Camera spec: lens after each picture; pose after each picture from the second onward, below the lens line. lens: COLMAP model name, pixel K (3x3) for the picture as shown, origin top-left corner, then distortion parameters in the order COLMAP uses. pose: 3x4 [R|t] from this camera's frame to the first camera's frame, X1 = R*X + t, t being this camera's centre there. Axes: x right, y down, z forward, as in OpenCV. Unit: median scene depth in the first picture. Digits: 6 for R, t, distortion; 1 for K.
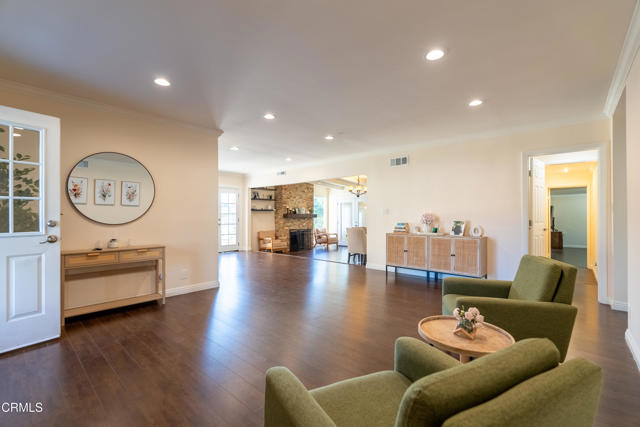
lens RADIAL K [[285.6, 0, 320.0], [0, 285.6, 213.5], [0, 0, 1]] dist [0.000614, 0.000143]
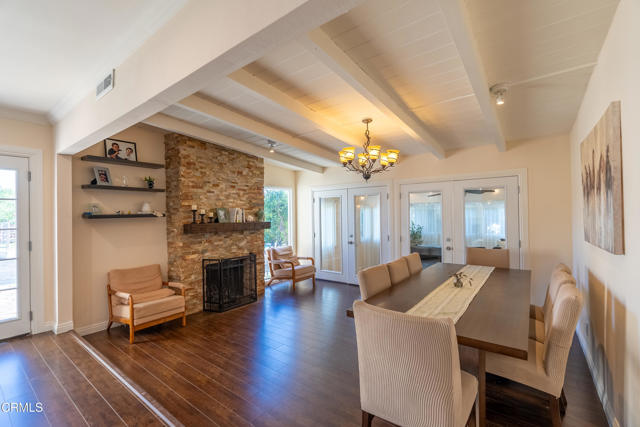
lens RADIAL K [[283.2, 0, 320.0], [0, 283.2, 213.5], [0, 0, 1]] dist [-0.001728, -0.000249]
pose [[0.996501, -0.012795, 0.082597, 0.034437], [0.012413, 0.999910, 0.005139, -0.012913], [-0.082655, -0.004096, 0.996570, 0.551772]]
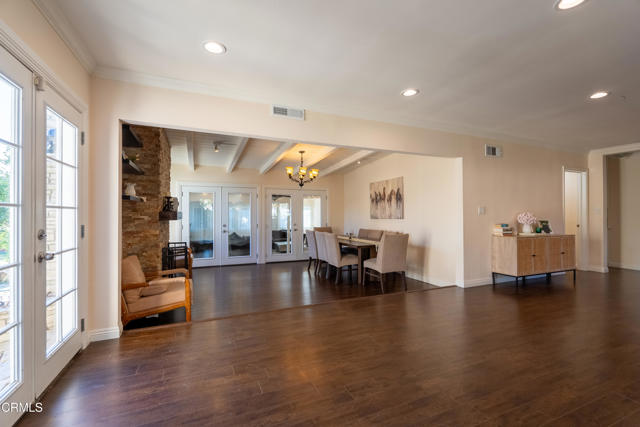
lens RADIAL K [[283.2, 0, 320.0], [0, 283.2, 213.5], [0, 0, 1]] dist [-0.001728, -0.000249]
pose [[0.414669, 0.002788, 0.909968, -0.380718], [-0.007720, 0.999970, 0.000455, 0.003036], [-0.909939, -0.007214, 0.414678, 0.612890]]
